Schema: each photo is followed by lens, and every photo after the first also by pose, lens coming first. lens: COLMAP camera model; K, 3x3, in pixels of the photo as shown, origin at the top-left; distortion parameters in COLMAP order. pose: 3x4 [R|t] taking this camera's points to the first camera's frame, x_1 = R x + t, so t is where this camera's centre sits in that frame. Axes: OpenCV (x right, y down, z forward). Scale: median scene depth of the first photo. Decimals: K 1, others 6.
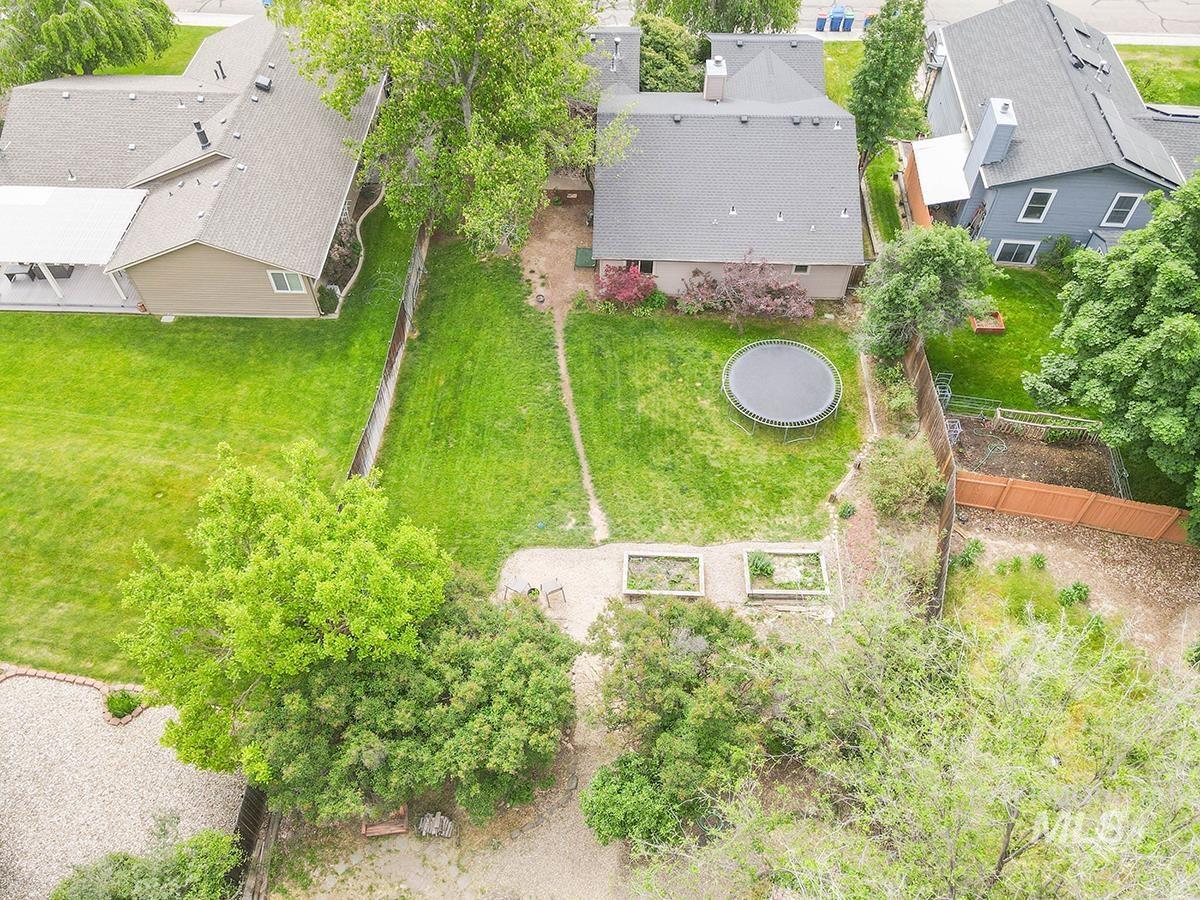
lens RADIAL K [[874.8, 0, 594.2], [0, 874.8, 444.0], [0, 0, 1]] dist [0.019883, -0.001323]
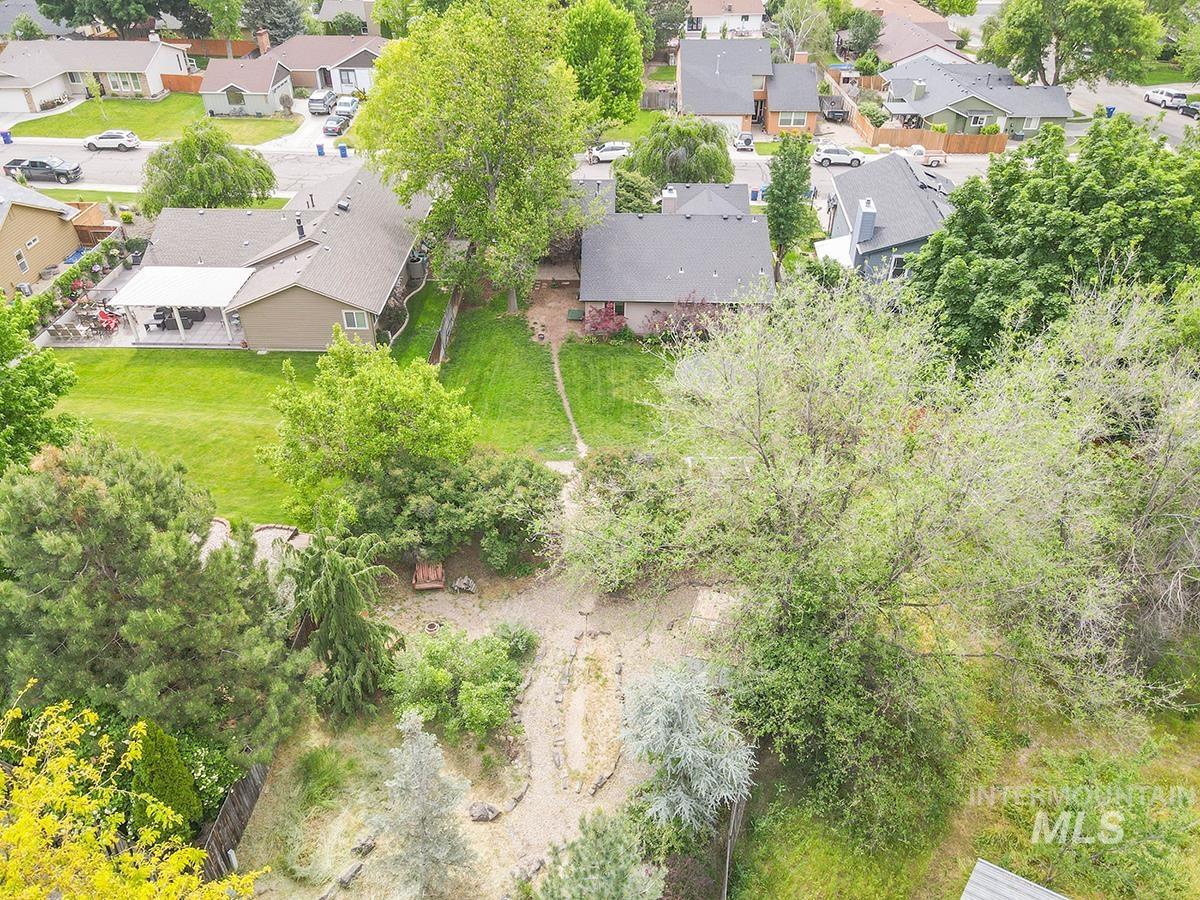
lens RADIAL K [[874.8, 0, 590.9], [0, 874.8, 448.8], [0, 0, 1]] dist [0.019883, -0.001323]
pose [[0.999998, -0.000793, 0.002002, 0.012243], [0.001306, 0.962447, -0.271466, 0.379161], [-0.001711, 0.271468, 0.962446, -0.256257]]
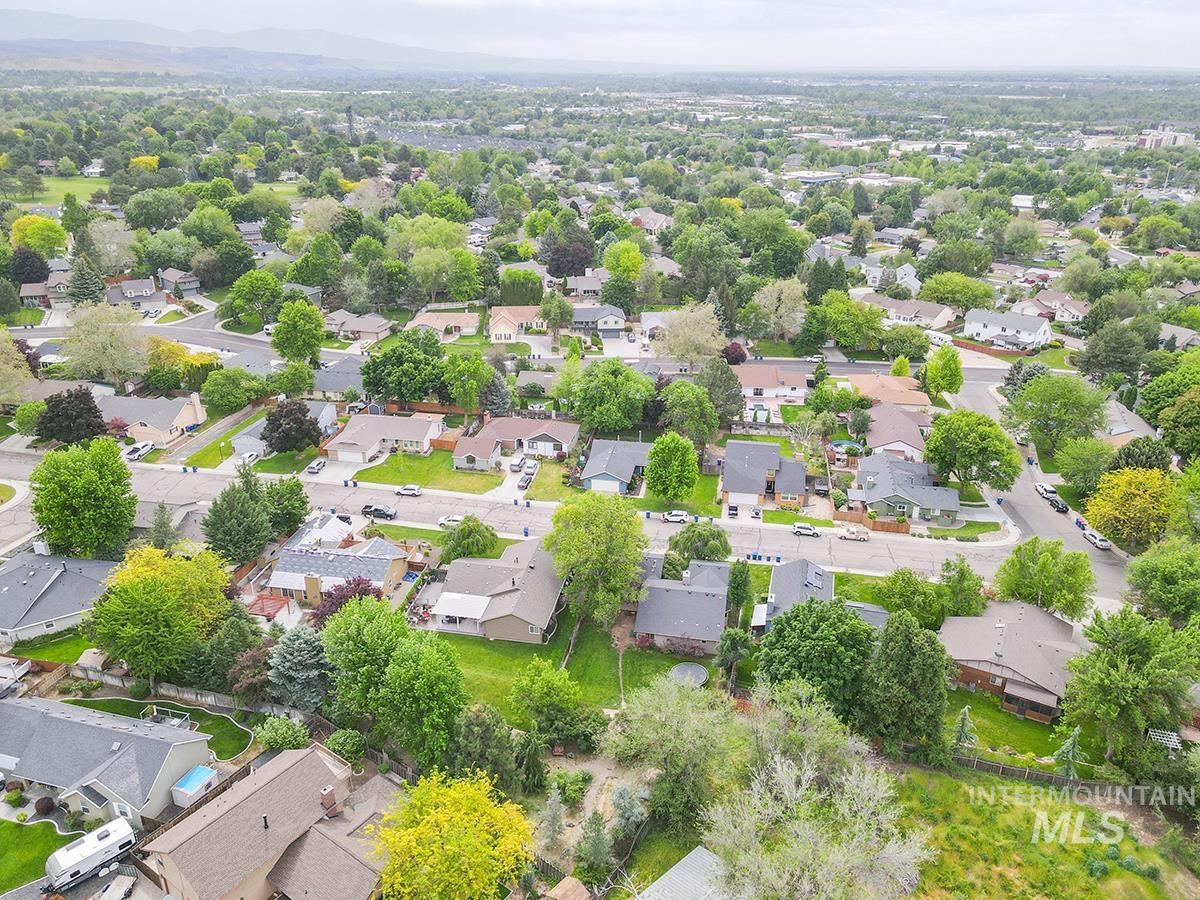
lens RADIAL K [[874.8, 0, 577.0], [0, 874.8, 440.9], [0, 0, 1]] dist [0.019883, -0.001323]
pose [[0.984566, 0.059696, -0.164516, 0.263013], [-0.131099, 0.874312, -0.467324, 0.654148], [0.115941, 0.481680, 0.868644, -1.975777]]
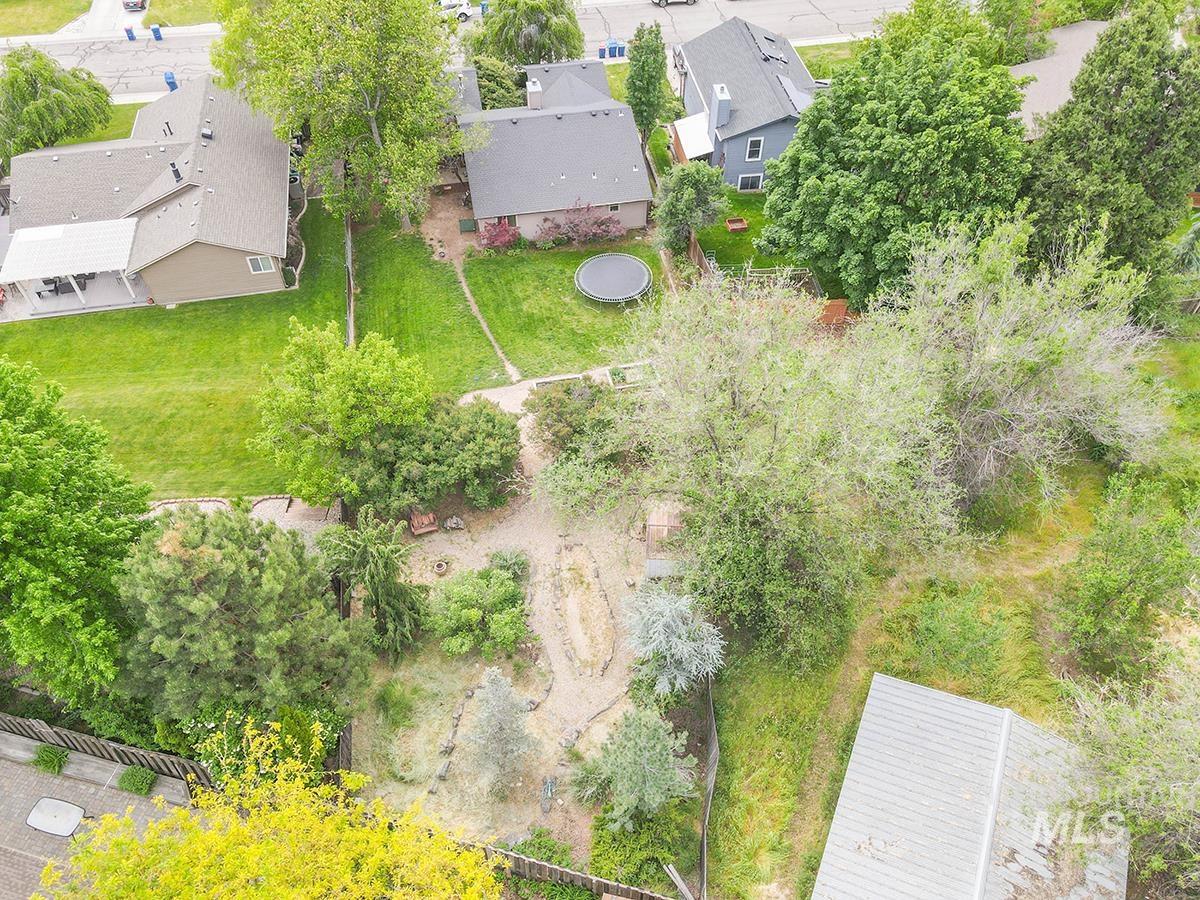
lens RADIAL K [[874.8, 0, 591.8], [0, 874.8, 449.5], [0, 0, 1]] dist [0.019883, -0.001323]
pose [[0.974414, -0.169158, 0.147998, -0.092065], [0.175669, 0.983930, -0.031988, 0.246675], [-0.140209, 0.057168, 0.988470, -0.450732]]
